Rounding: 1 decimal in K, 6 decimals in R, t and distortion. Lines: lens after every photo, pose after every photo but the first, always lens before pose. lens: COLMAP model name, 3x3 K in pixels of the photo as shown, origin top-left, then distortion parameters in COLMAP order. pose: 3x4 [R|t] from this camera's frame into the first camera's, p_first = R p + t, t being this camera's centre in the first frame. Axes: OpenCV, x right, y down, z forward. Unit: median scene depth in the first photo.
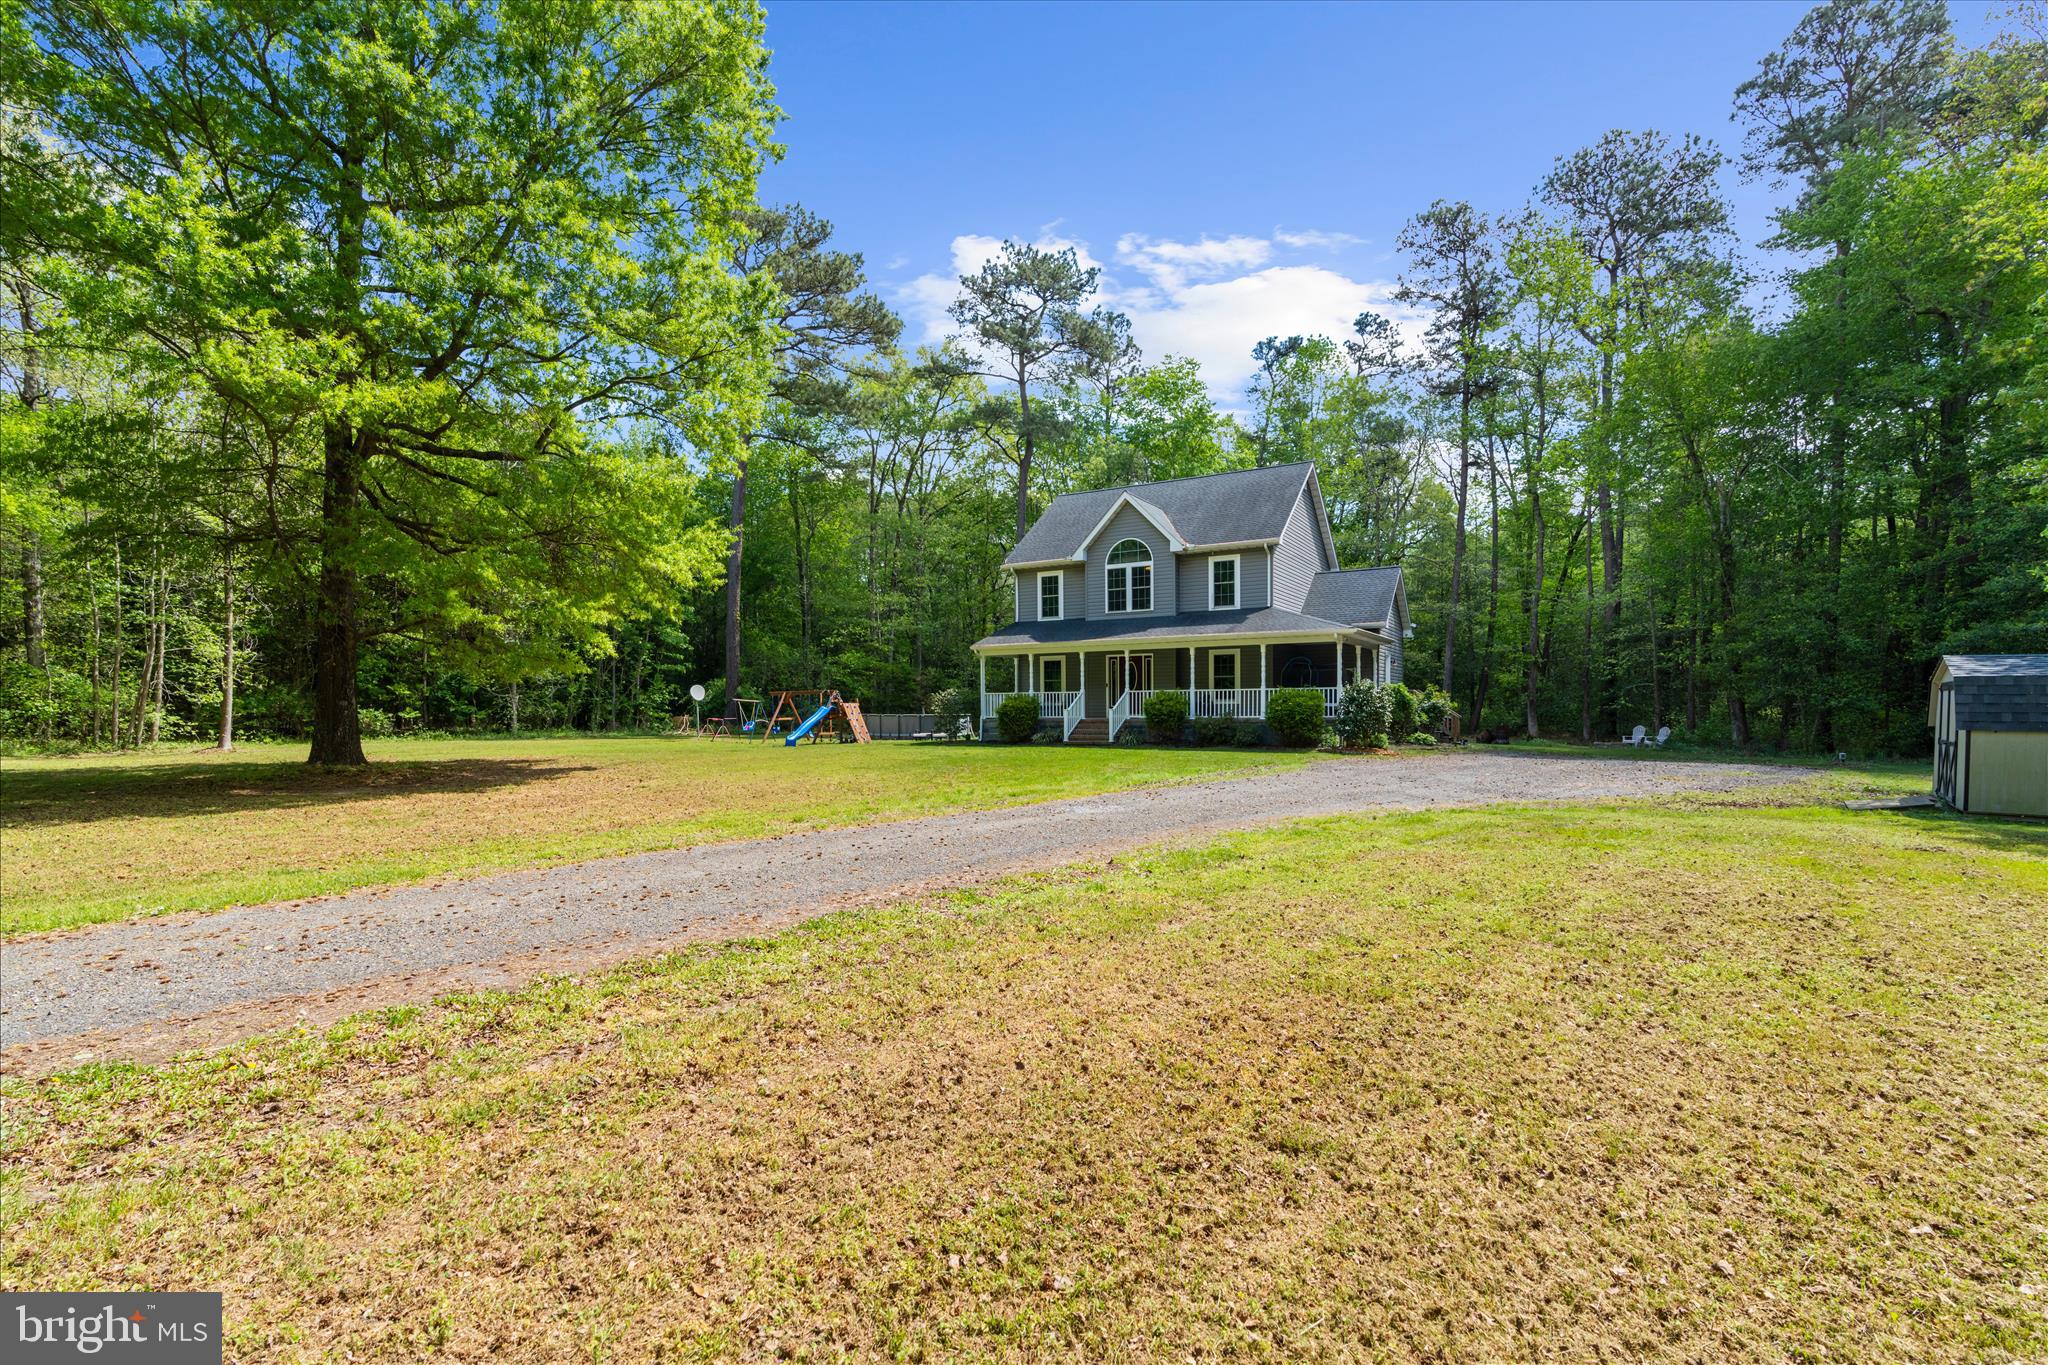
lens RADIAL K [[919.7, 0, 1021.7], [0, 919.7, 704.0], [0, 0, 1]] dist [0.002644, -0.000084]
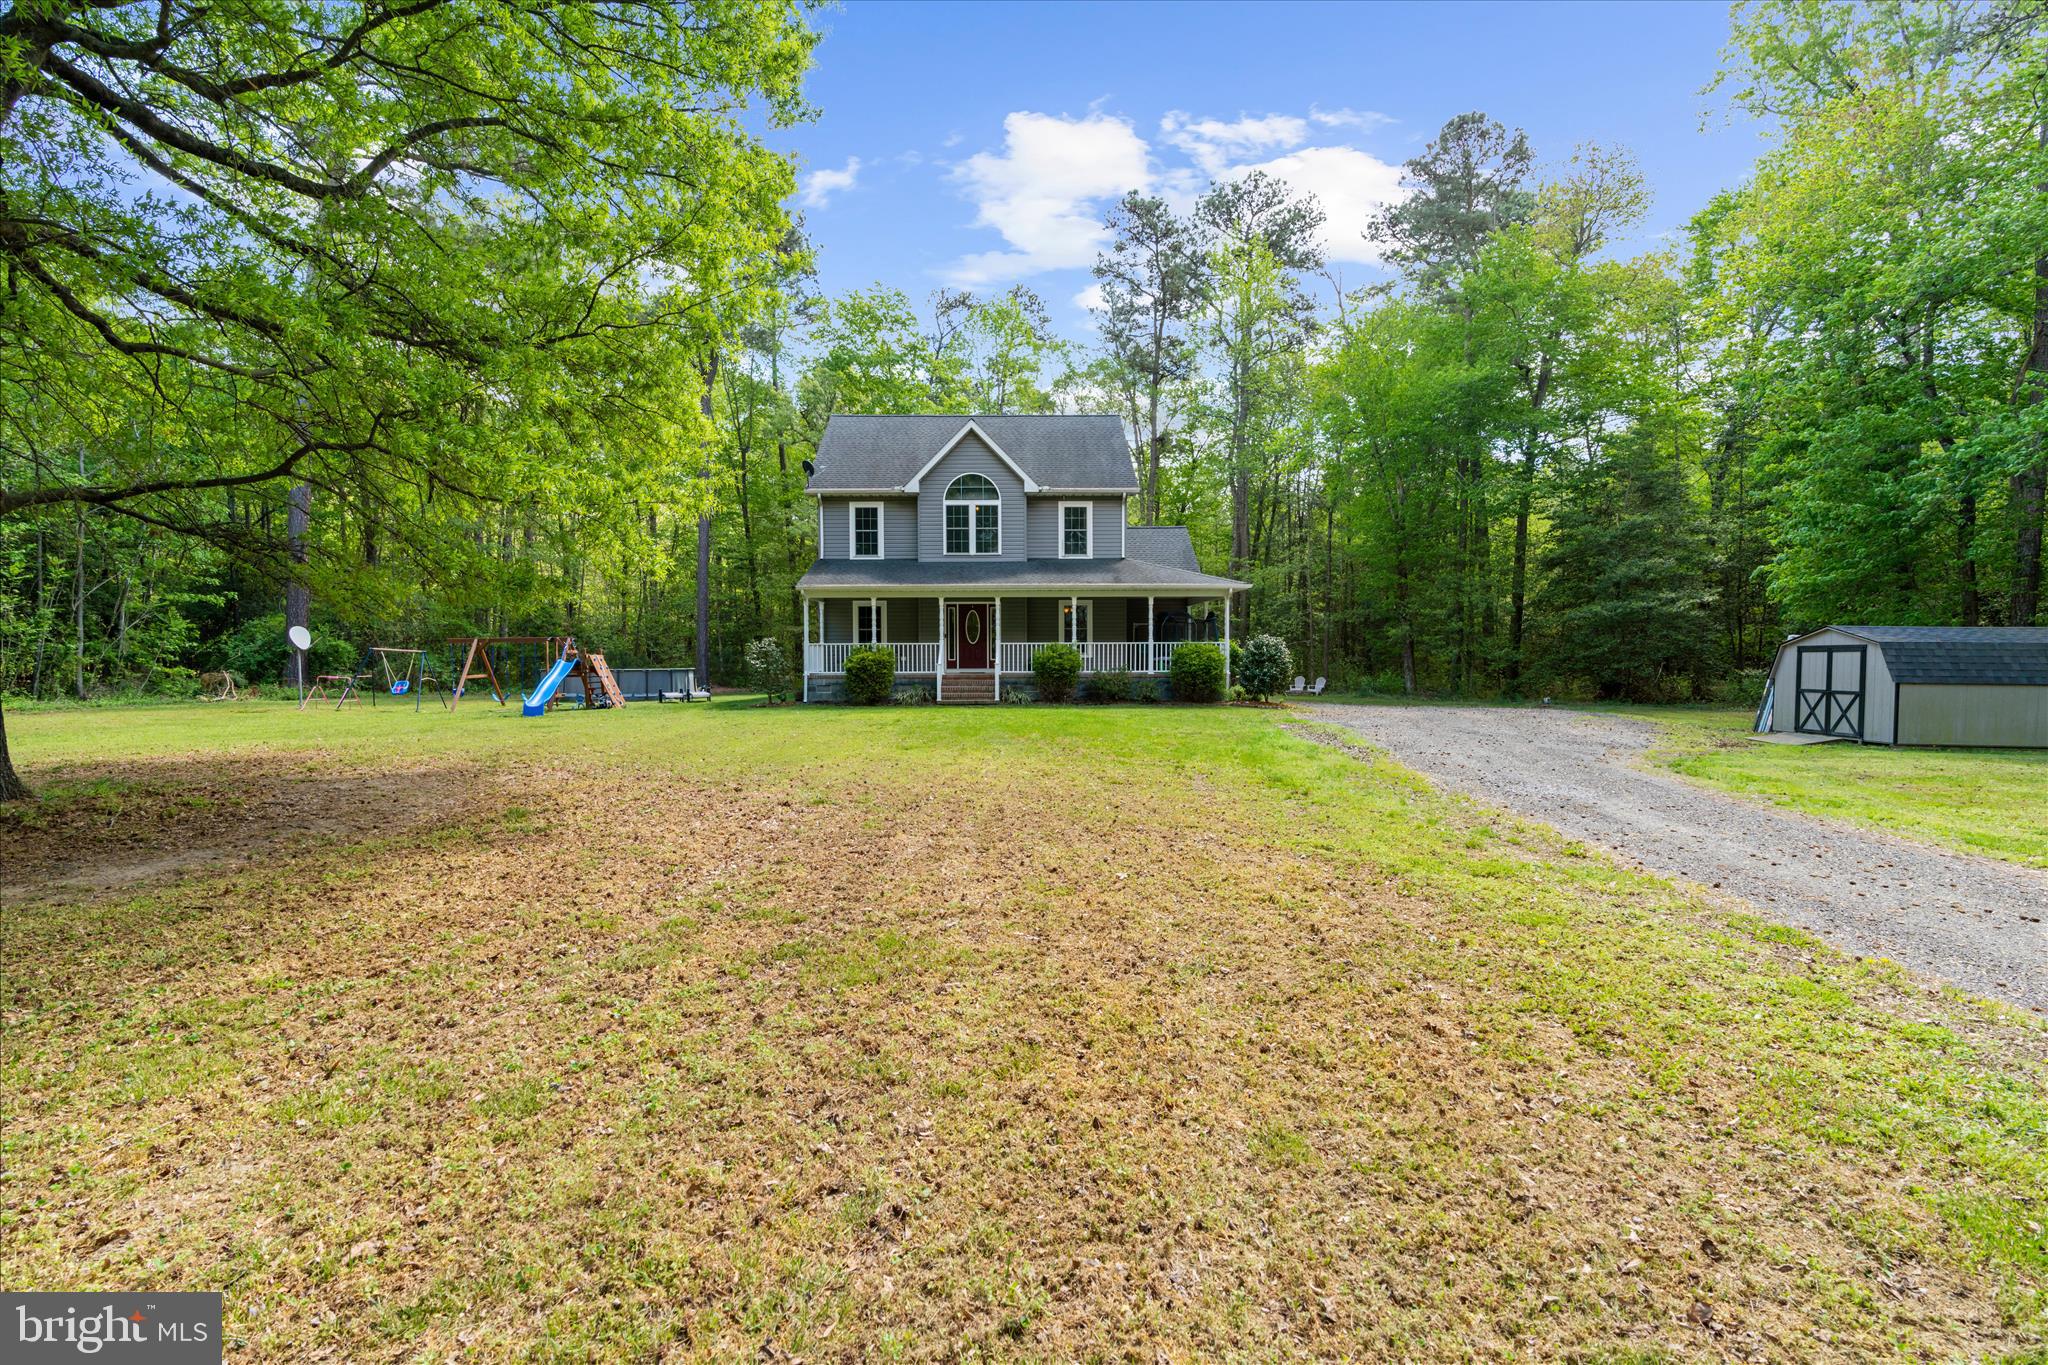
lens RADIAL K [[919.7, 0, 1019.6], [0, 919.7, 675.9], [0, 0, 1]] dist [0.002644, -0.000084]
pose [[0.866576, -0.006172, 0.499006, -0.293496], [-0.004936, 0.999769, 0.020936, -0.000836], [-0.499020, -0.020606, 0.866345, 0.195920]]
